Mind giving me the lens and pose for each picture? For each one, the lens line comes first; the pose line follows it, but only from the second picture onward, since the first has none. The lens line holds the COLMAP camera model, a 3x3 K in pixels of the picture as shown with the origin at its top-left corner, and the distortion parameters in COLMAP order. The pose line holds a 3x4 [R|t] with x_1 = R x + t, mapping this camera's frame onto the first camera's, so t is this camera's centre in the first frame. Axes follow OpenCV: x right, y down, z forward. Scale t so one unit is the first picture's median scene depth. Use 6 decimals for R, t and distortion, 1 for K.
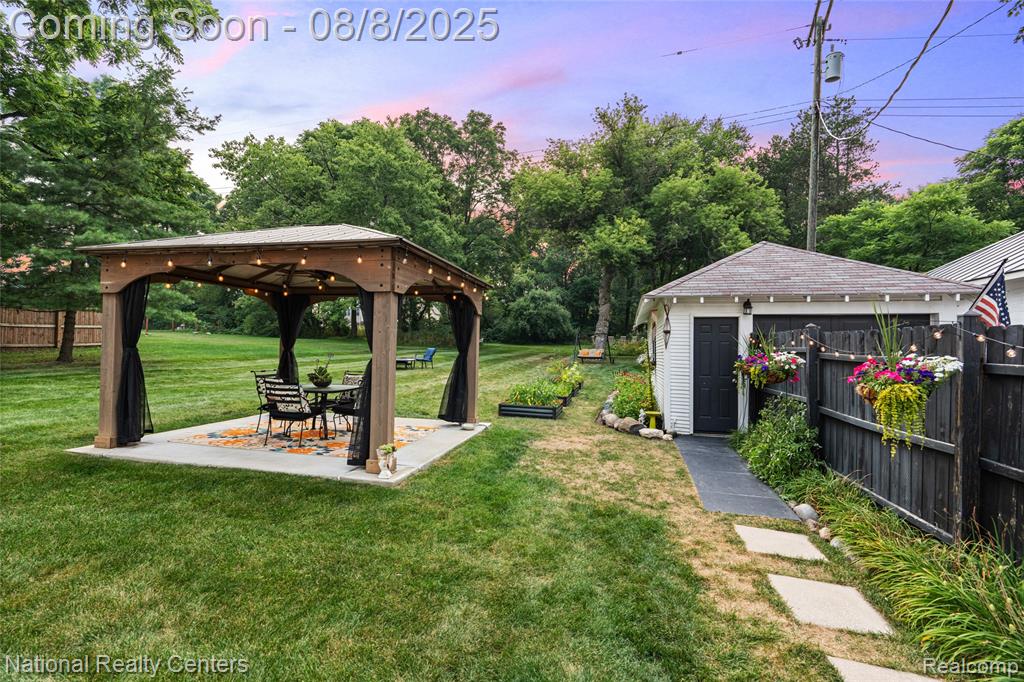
lens RADIAL K [[463.7, 0, 512.7], [0, 463.7, 341.2], [0, 0, 1]] dist [-0.001507, 0.000020]
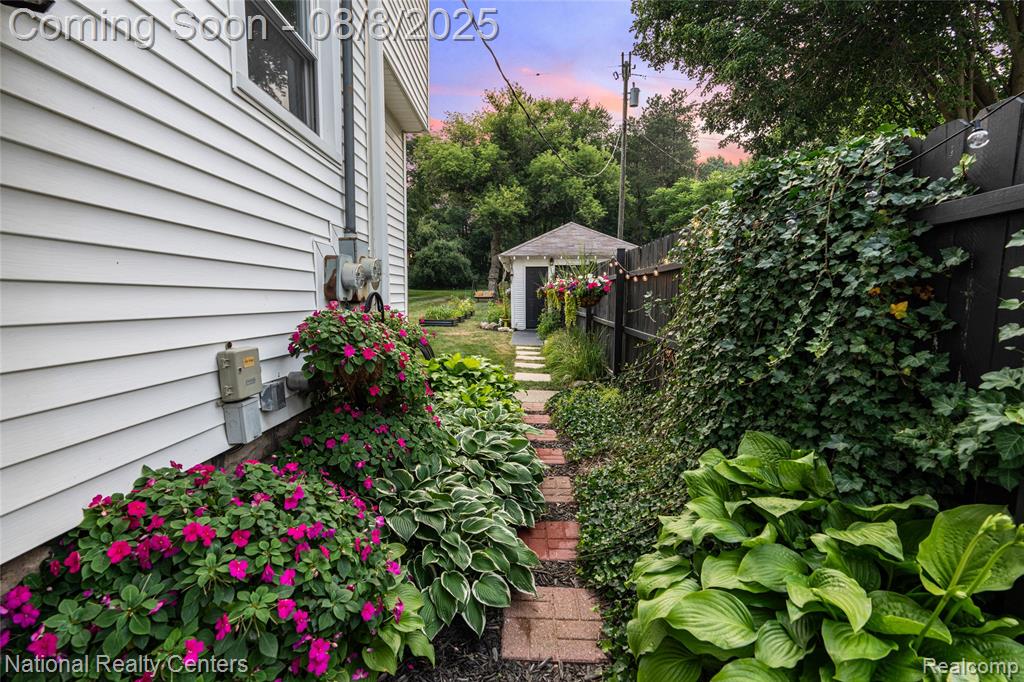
lens RADIAL K [[463.7, 0, 509.6], [0, 463.7, 340.0], [0, 0, 1]] dist [-0.001507, 0.000020]
pose [[0.980473, -0.034802, 0.193548, -0.014148], [0.013228, 0.993659, 0.111659, 0.010328], [-0.196207, -0.106918, 0.974716, -0.272892]]
